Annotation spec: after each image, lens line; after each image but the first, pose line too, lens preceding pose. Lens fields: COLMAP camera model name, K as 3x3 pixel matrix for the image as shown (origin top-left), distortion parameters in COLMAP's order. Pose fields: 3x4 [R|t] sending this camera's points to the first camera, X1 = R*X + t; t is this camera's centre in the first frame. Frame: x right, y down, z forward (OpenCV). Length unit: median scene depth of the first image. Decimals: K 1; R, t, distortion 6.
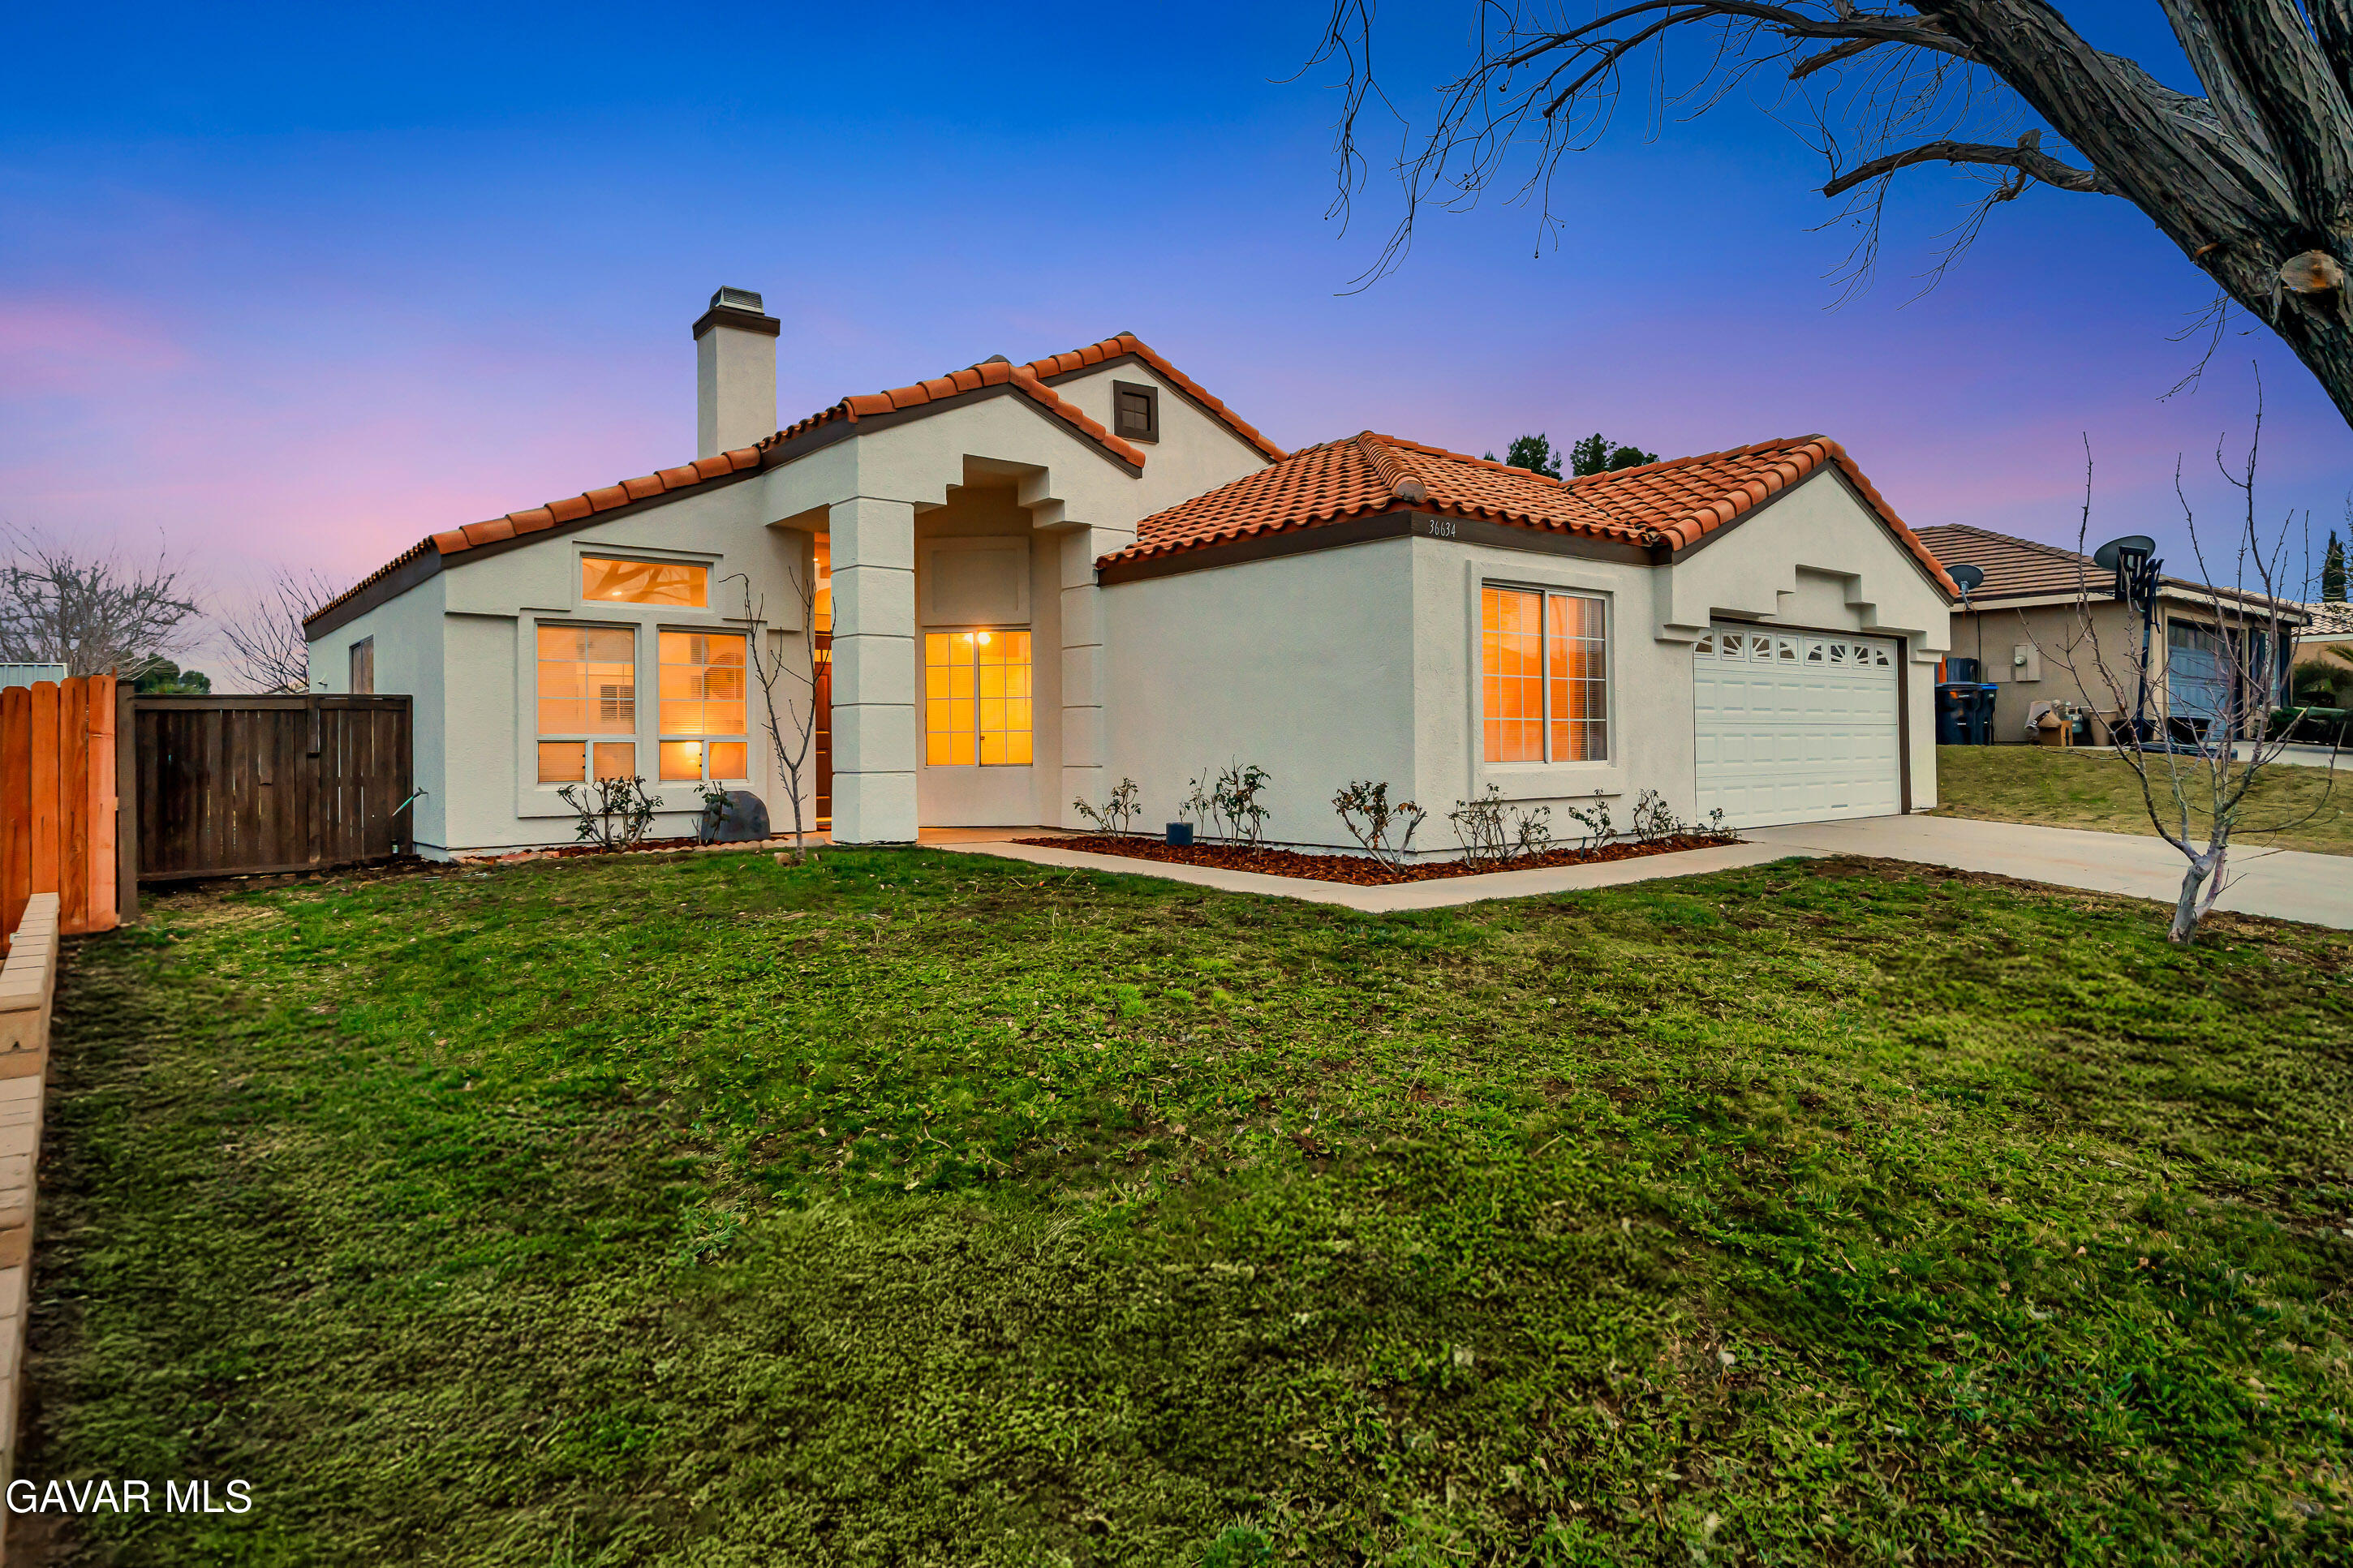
lens RADIAL K [[1283.6, 0, 1159.4], [0, 1283.6, 725.7], [0, 0, 1]] dist [-0.000440, -0.000059]
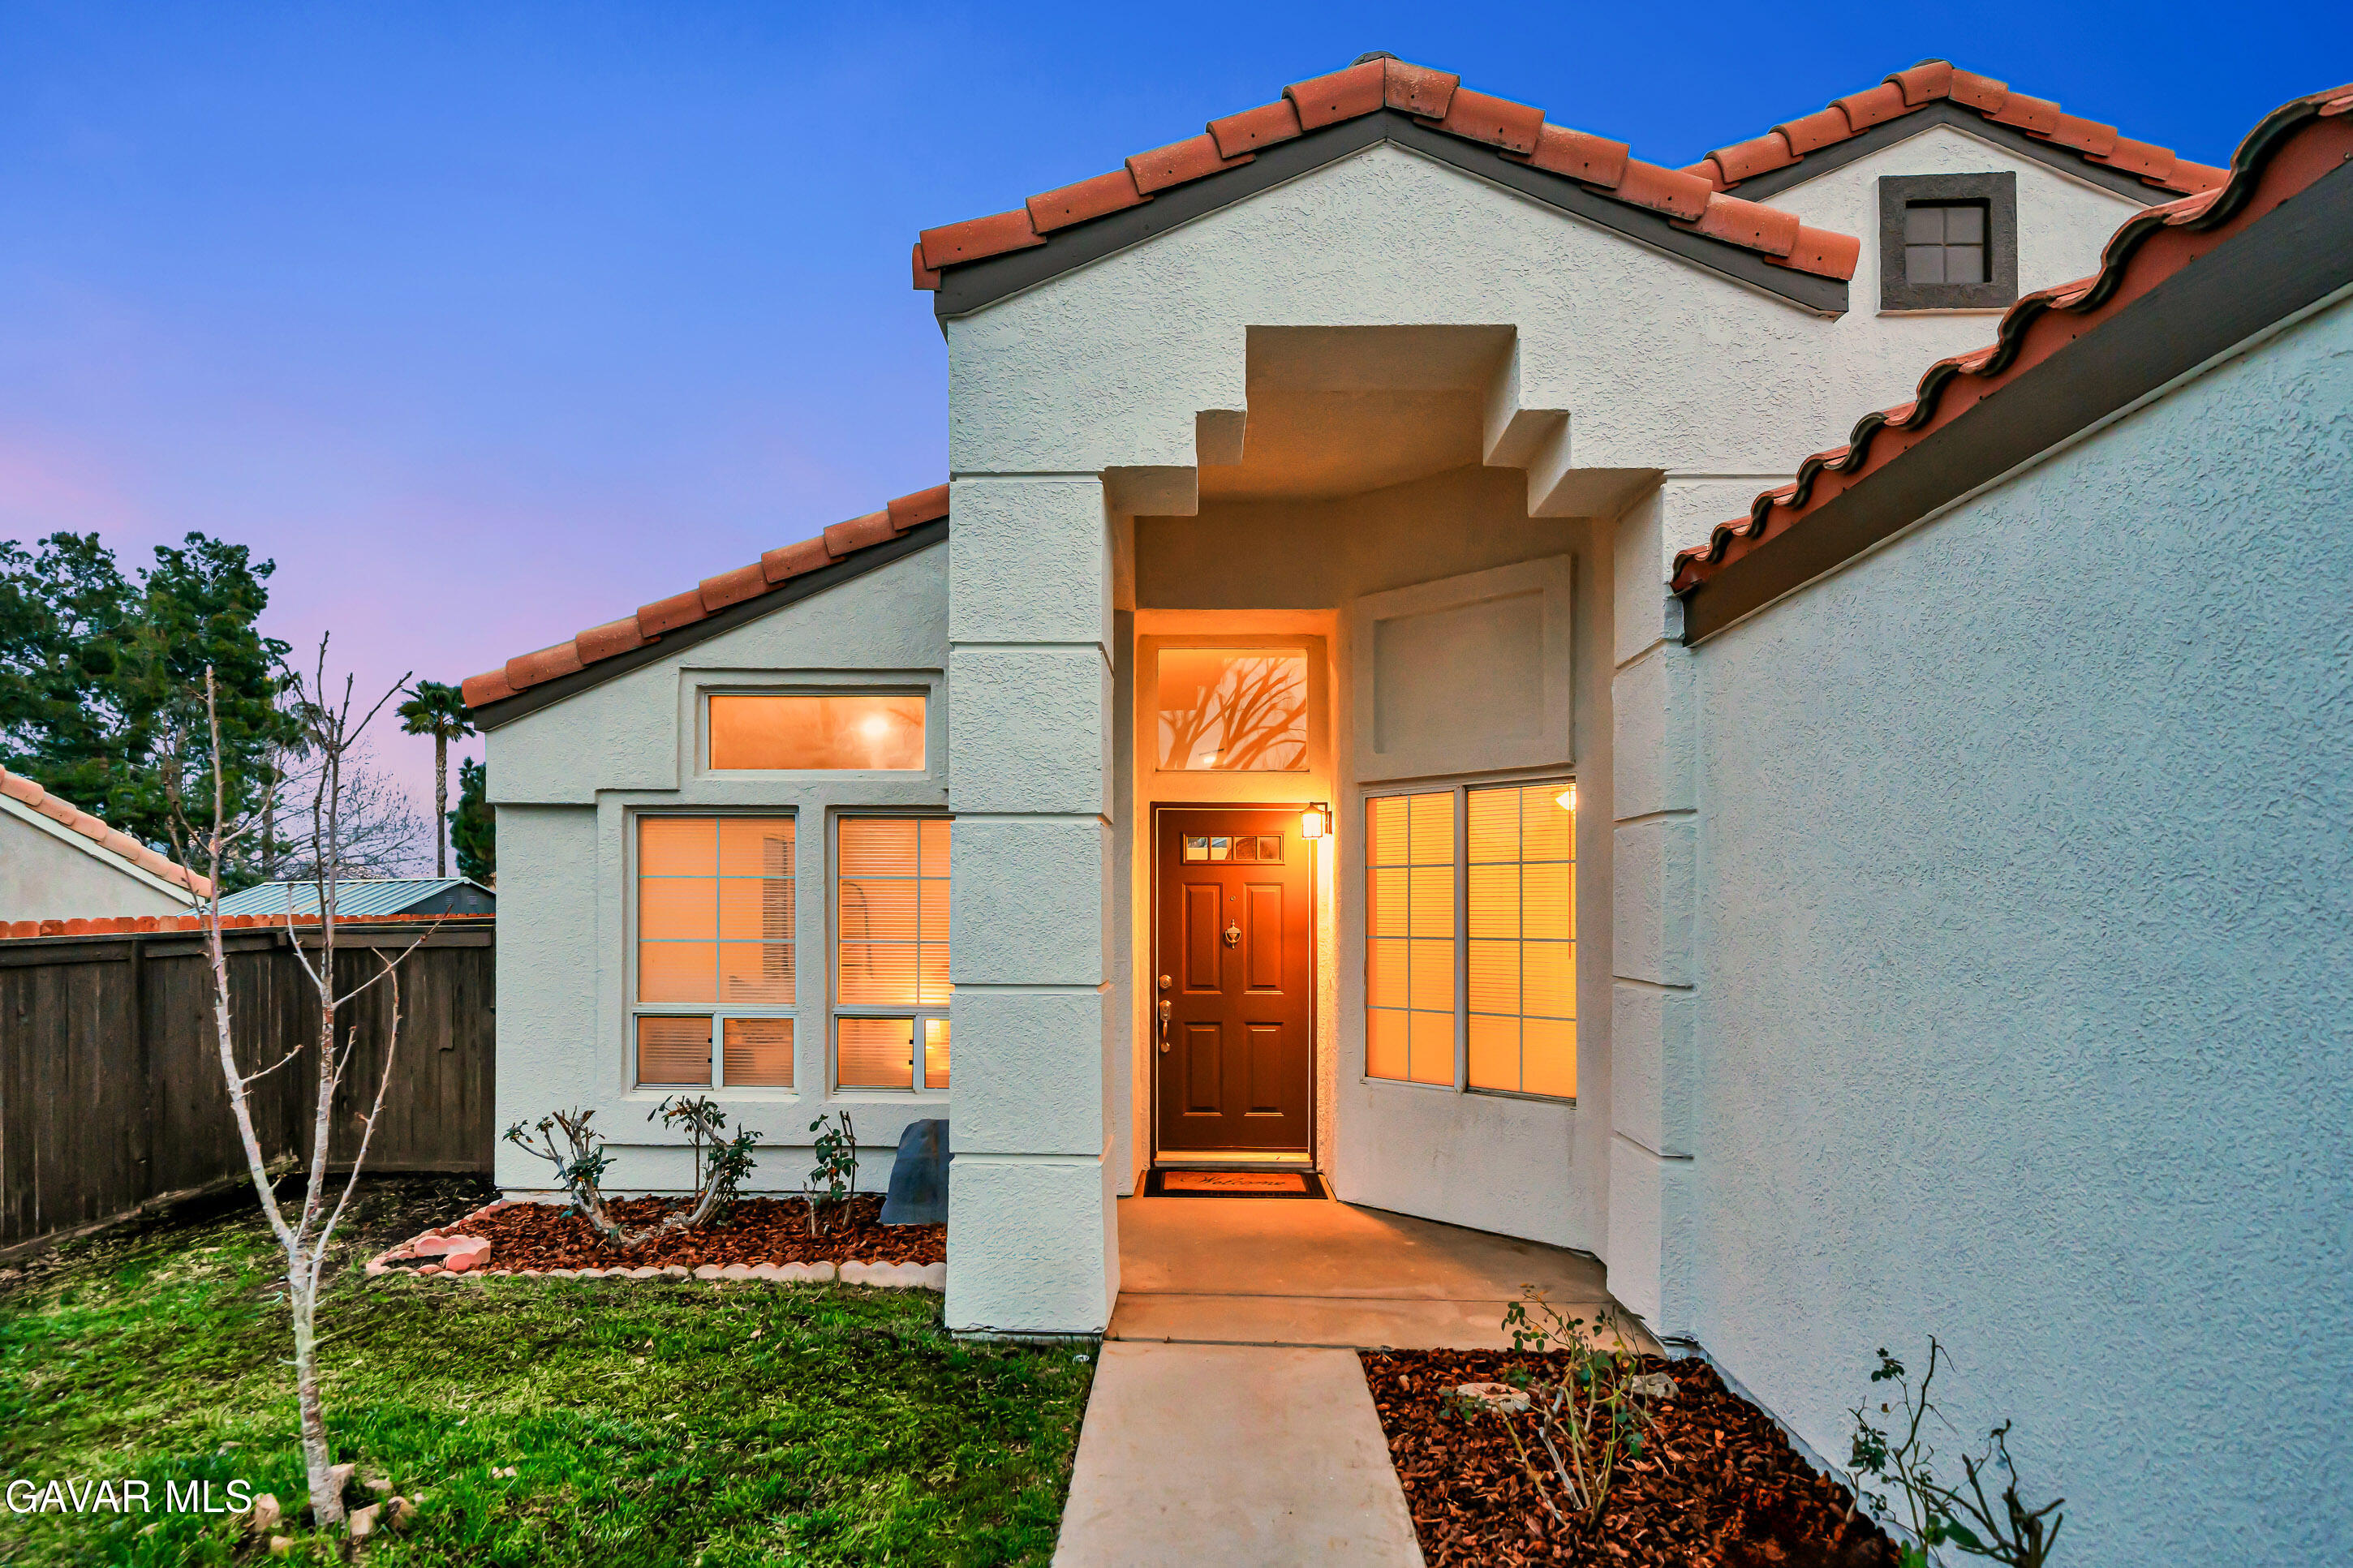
lens RADIAL K [[1304.3, 0, 1107.0], [0, 1304.3, 924.4], [0, 0, 1]] dist [-0.005726, -0.000767]
pose [[0.759129, 0.015808, -0.650748, 0.069044], [-0.004952, 0.999816, 0.018511, -0.039352], [0.650921, -0.010830, 0.759068, 0.656806]]
